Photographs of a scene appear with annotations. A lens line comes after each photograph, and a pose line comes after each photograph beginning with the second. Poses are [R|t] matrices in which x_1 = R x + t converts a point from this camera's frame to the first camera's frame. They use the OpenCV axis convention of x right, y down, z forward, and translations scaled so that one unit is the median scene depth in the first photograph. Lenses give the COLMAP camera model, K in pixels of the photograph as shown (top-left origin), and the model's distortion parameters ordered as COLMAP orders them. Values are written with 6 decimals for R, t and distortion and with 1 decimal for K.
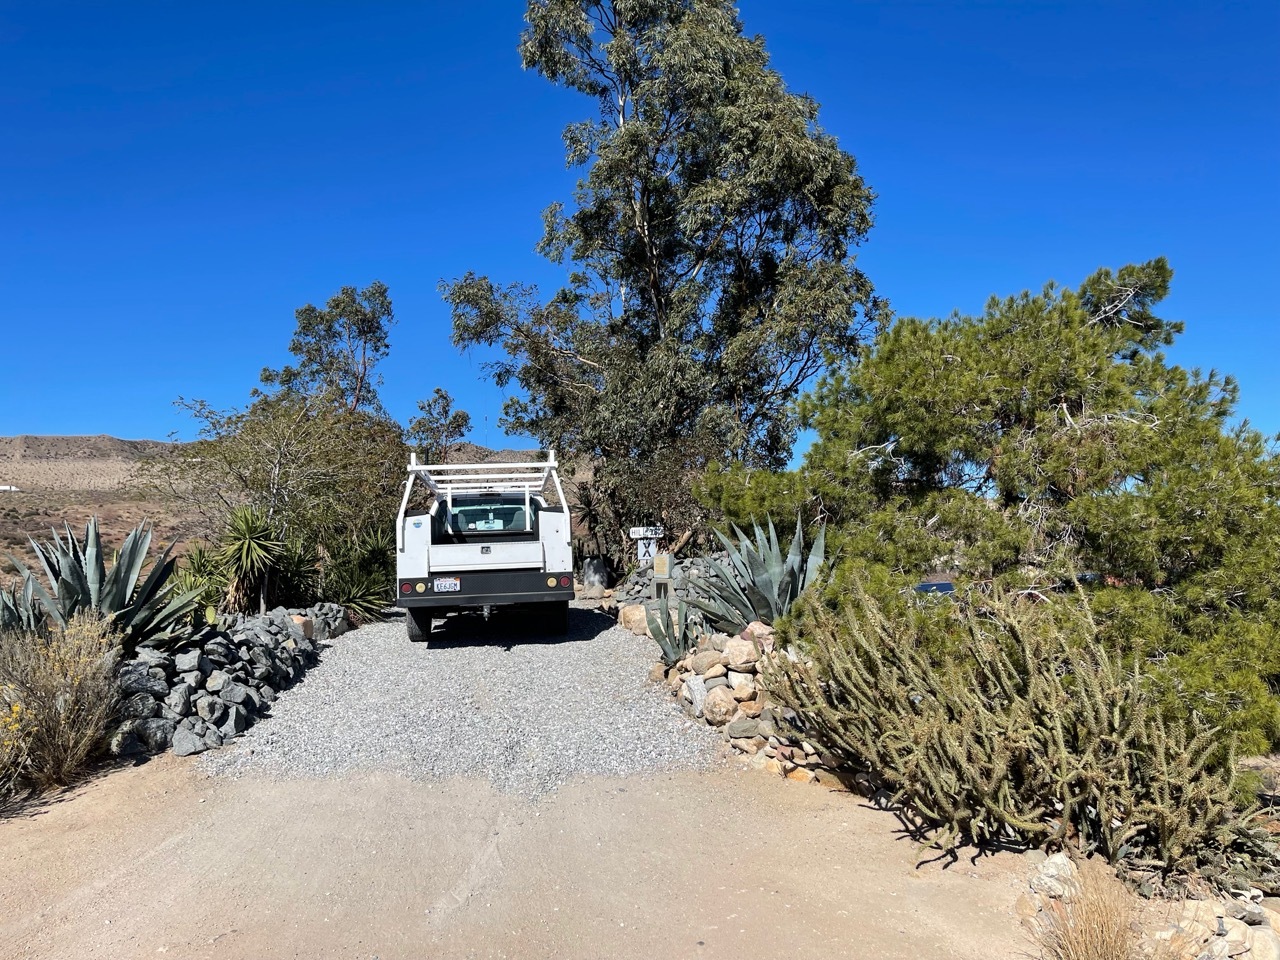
lens RADIAL K [[958.0, 0, 640.0], [0, 958.0, 480.0], [0, 0, 1]] dist [0.072281, -0.118286]
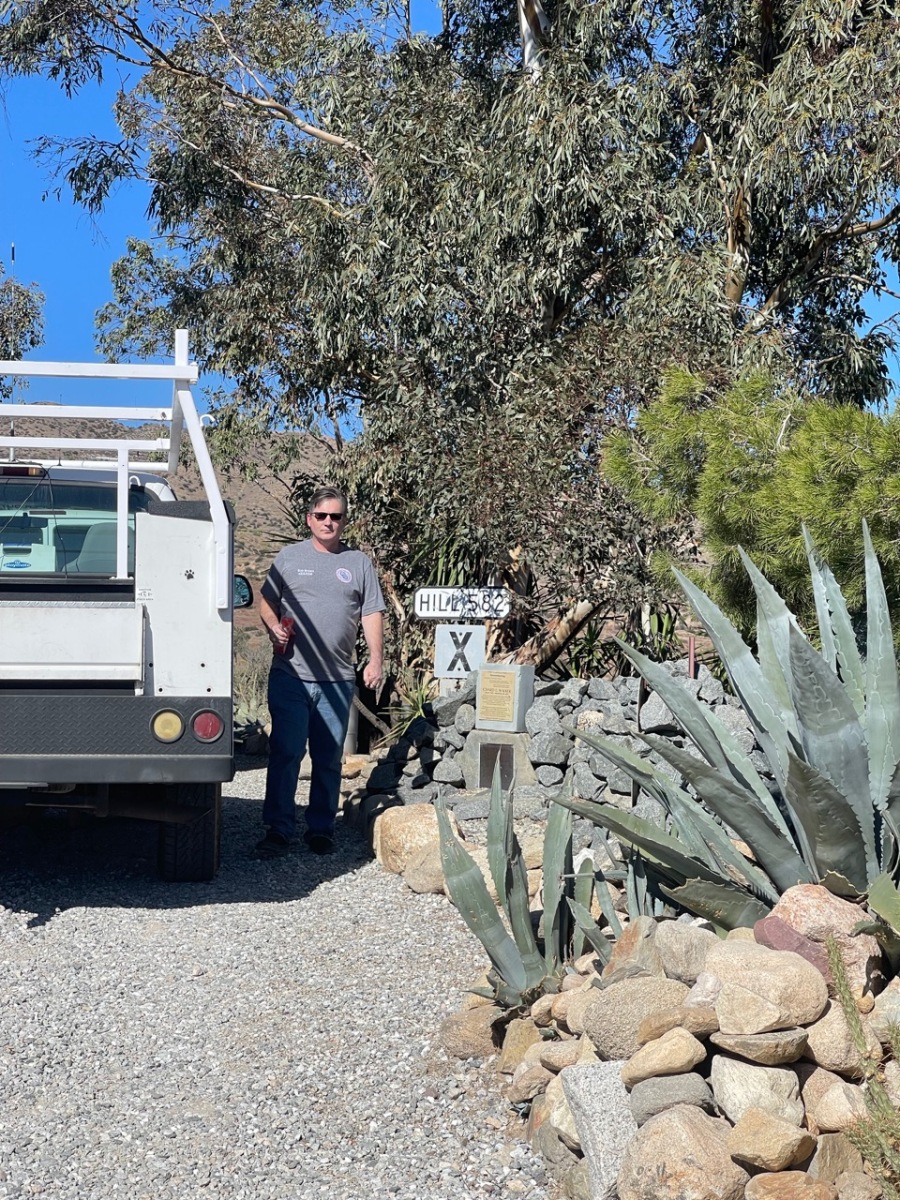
lens RADIAL K [[2277.8, 0, 450.0], [0, 2277.8, 600.0], [0, 0, 1]] dist [0.318973, 0.052775]
pose [[0.998994, 0.044833, -0.001207, 0.006167], [-0.044740, 0.998073, 0.042993, 0.028370], [0.003133, -0.042895, 0.999075, 0.244384]]
